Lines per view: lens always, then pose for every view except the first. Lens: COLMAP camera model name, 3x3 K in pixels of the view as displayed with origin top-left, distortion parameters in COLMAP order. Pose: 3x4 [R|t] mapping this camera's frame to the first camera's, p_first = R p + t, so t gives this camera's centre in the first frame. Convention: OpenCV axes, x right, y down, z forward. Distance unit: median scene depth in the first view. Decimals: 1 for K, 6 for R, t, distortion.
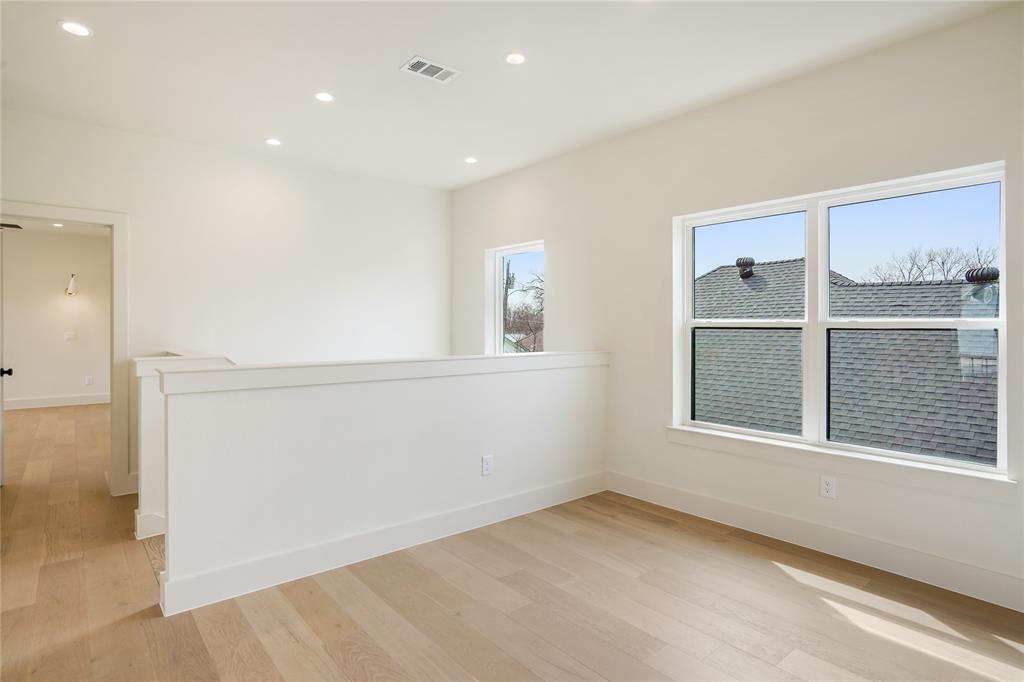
lens RADIAL K [[553.2, 0, 518.9], [0, 553.2, 317.6], [0, 0, 1]] dist [-0.002363, 0.000900]
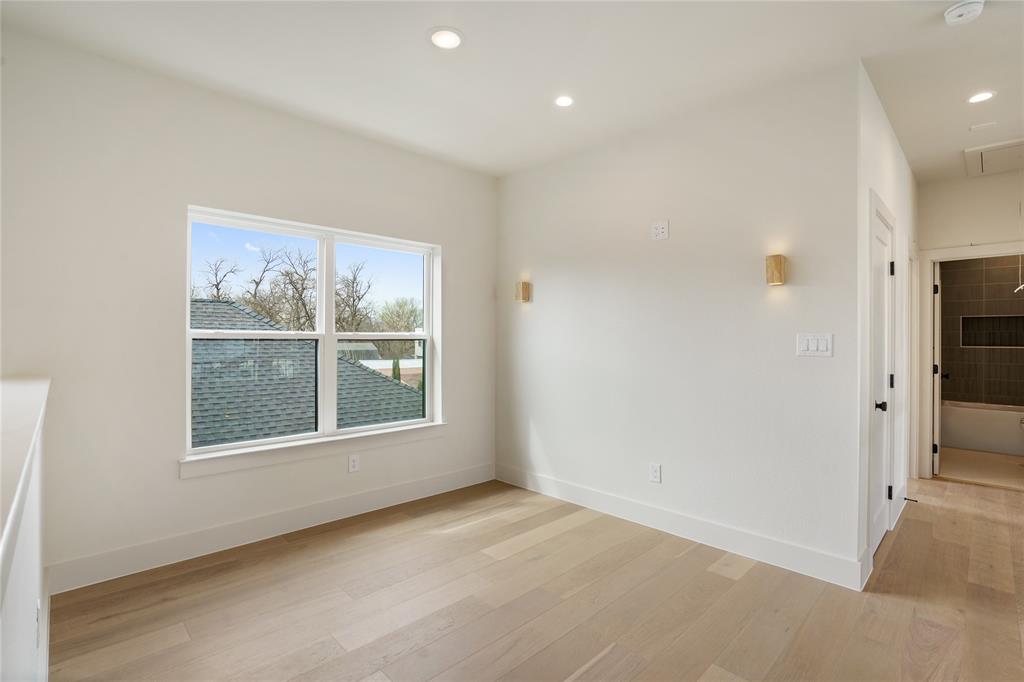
lens RADIAL K [[489.0, 0, 512.0], [0, 489.0, 341.0], [0, 0, 1]] dist [-0.015781, 0.000313]
pose [[-0.058273, -0.008025, 0.998268, -0.541034], [-0.011488, 0.999907, 0.007367, 0.011073], [-0.998235, -0.011039, -0.058360, 0.652695]]
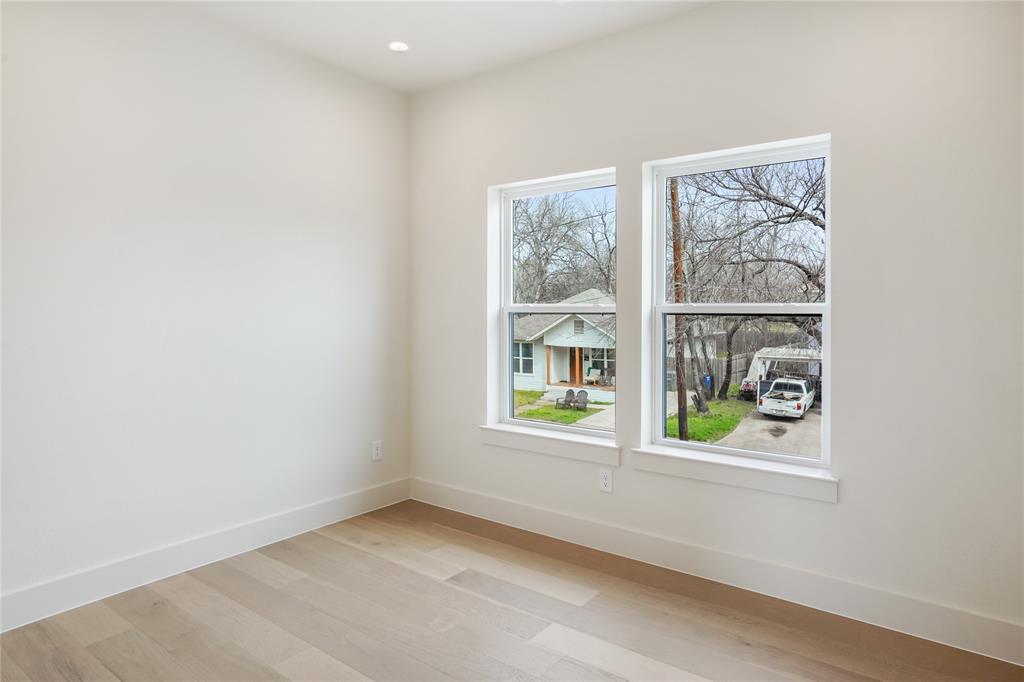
lens RADIAL K [[783.2, 0, 512.6], [0, 783.2, 306.2], [0, 0, 1]] dist [0.002294, -0.000388]
pose [[0.995828, 0.003332, 0.091188, 0.133898], [-0.004106, 0.999957, 0.008298, -0.001802], [-0.091157, -0.008638, 0.995799, -0.155675]]
